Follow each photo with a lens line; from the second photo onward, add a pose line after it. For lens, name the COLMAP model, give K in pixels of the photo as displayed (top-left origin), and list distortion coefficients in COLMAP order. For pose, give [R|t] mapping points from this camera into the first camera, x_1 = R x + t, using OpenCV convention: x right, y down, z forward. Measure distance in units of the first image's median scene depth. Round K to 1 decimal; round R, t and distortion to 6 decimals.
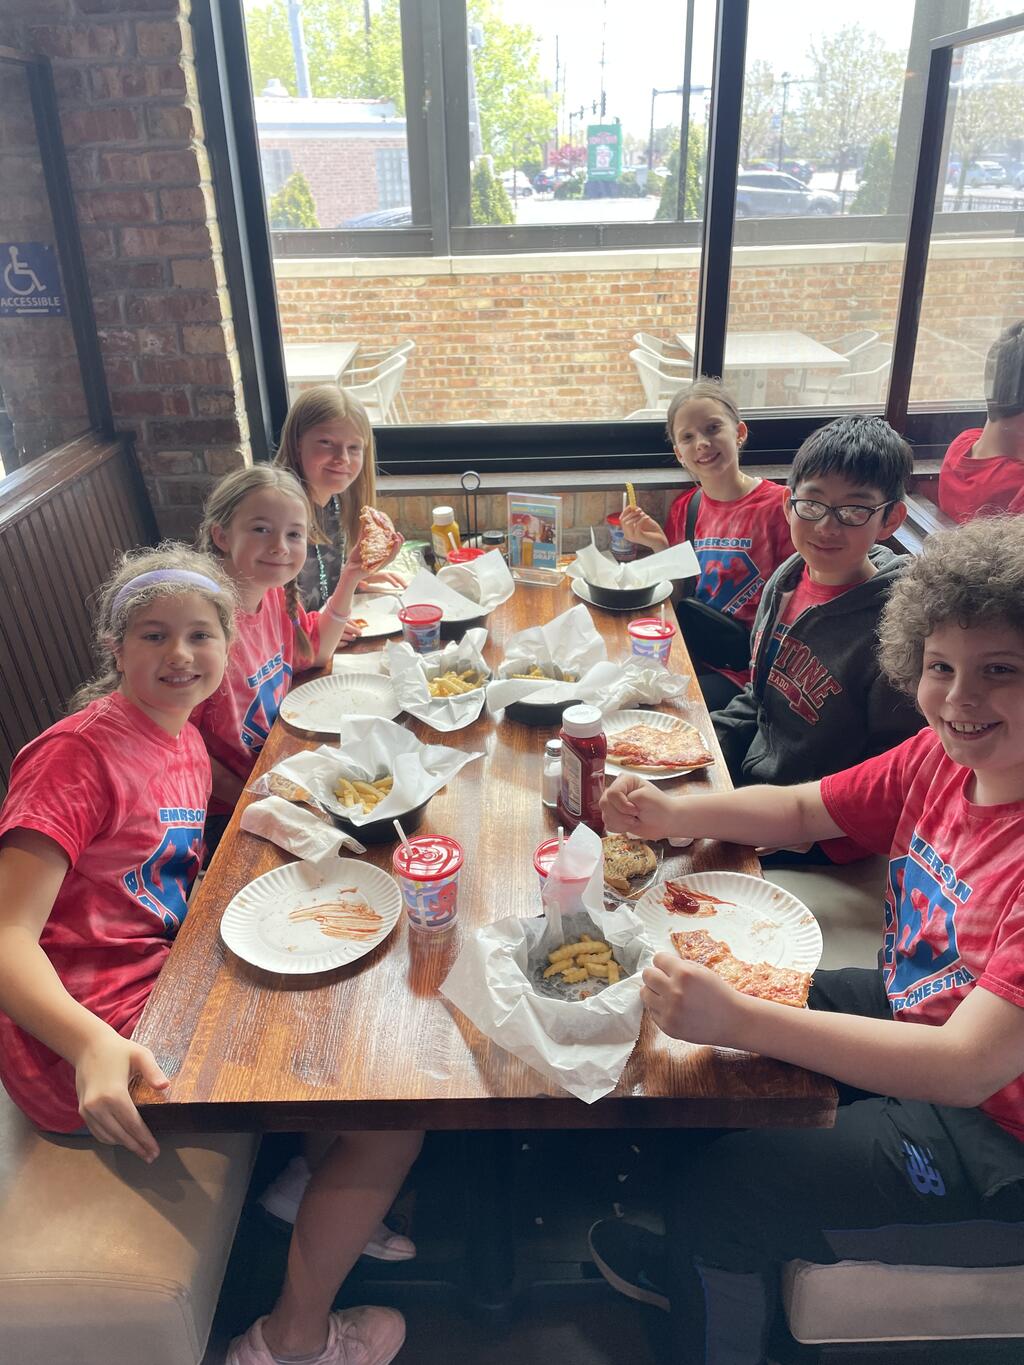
lens RADIAL K [[1053.8, 0, 502.2], [0, 1053.8, 683.6], [0, 0, 1]] dist [0.023390, -0.040075]
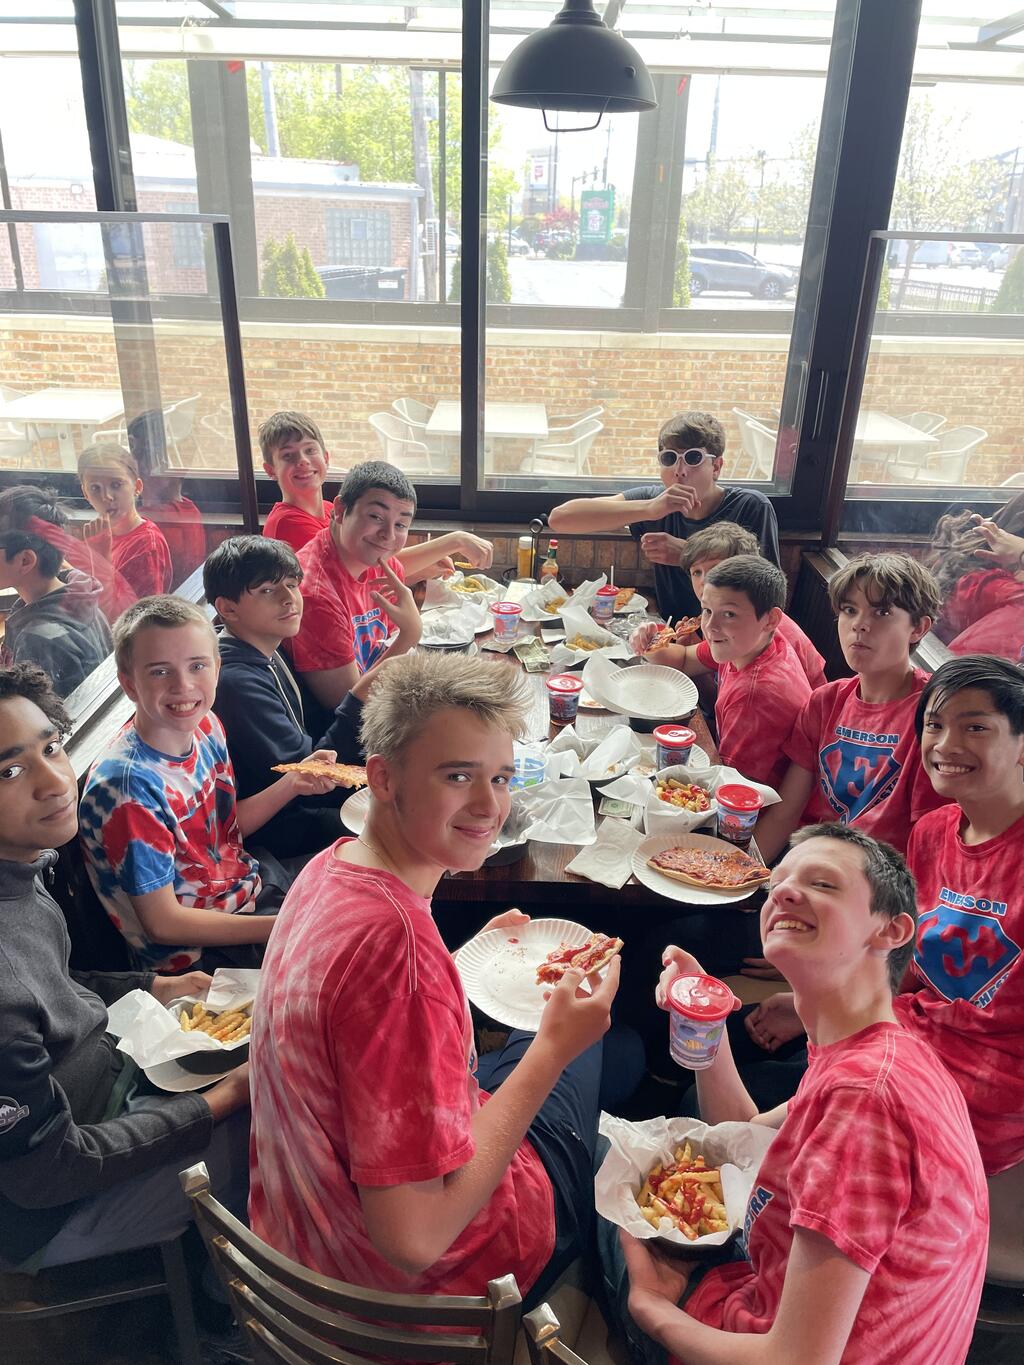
lens RADIAL K [[1053.8, 0, 518.3], [0, 1053.8, 685.5], [0, 0, 1]] dist [0.023390, -0.040075]
pose [[0.998040, 0.060847, -0.014654, 0.286804], [-0.061355, 0.997424, -0.037153, 0.010302], [0.012356, 0.037980, 0.999202, -0.117981]]
